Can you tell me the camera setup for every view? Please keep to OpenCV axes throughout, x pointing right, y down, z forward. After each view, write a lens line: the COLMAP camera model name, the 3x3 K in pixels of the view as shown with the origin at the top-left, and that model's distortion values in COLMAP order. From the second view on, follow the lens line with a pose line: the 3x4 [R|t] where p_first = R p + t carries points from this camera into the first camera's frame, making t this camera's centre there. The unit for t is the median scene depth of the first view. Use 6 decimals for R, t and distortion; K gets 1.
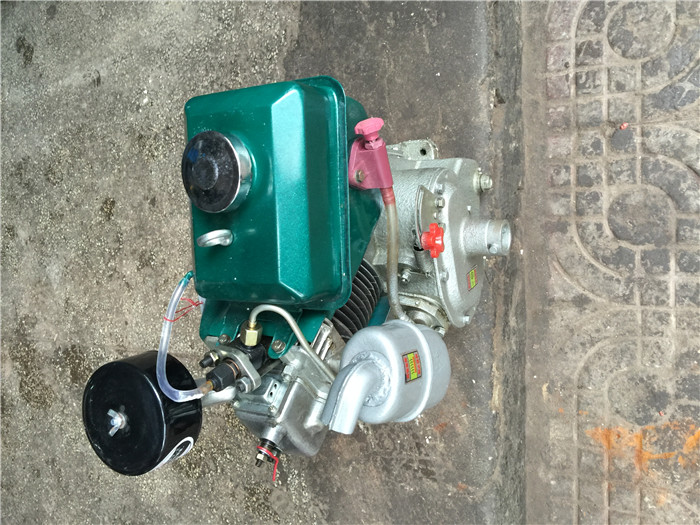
lens RADIAL K [[593.3, 0, 348.2], [0, 593.3, 263.9], [0, 0, 1]] dist [0.085770, -0.136501]
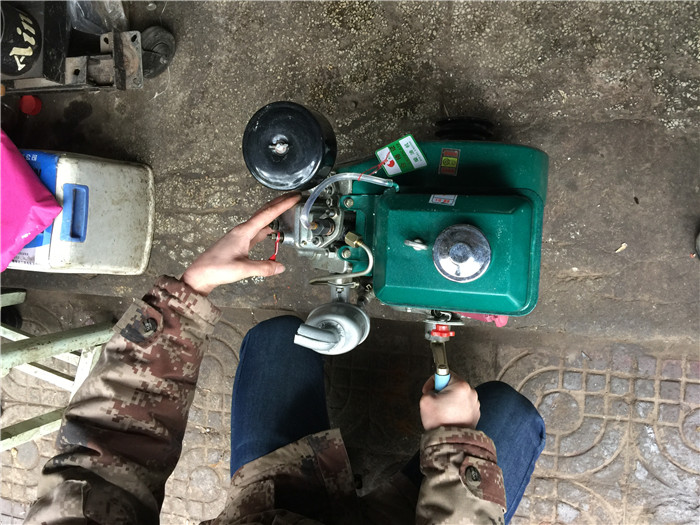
lens RADIAL K [[593.3, 0, 348.2], [0, 593.3, 263.9], [0, 0, 1]] dist [0.085770, -0.136501]
pose [[0.072769, 0.854613, 0.514142, -0.555277], [-0.977291, -0.041766, 0.207744, 0.122882], [0.199014, -0.517584, 0.832166, -0.086214]]
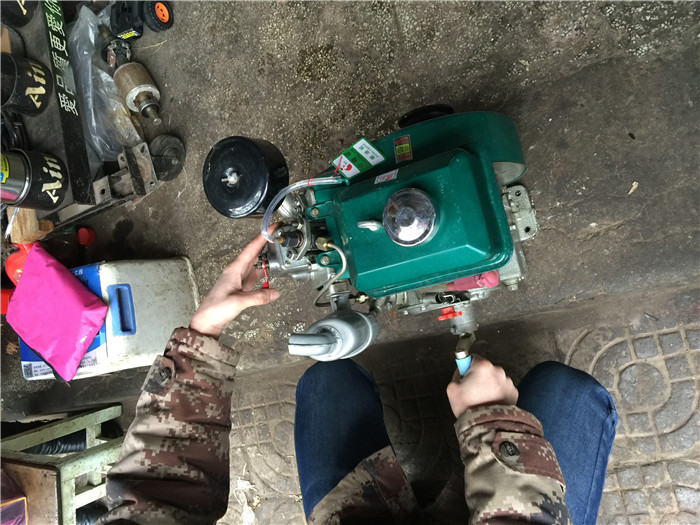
lens RADIAL K [[593.3, 0, 348.2], [0, 593.3, 263.9], [0, 0, 1]] dist [0.085770, -0.136501]
pose [[0.391152, 0.855755, 0.338649, -0.396297], [-0.888907, 0.255967, 0.379901, -0.073284], [0.238419, -0.449627, 0.860809, -0.120047]]
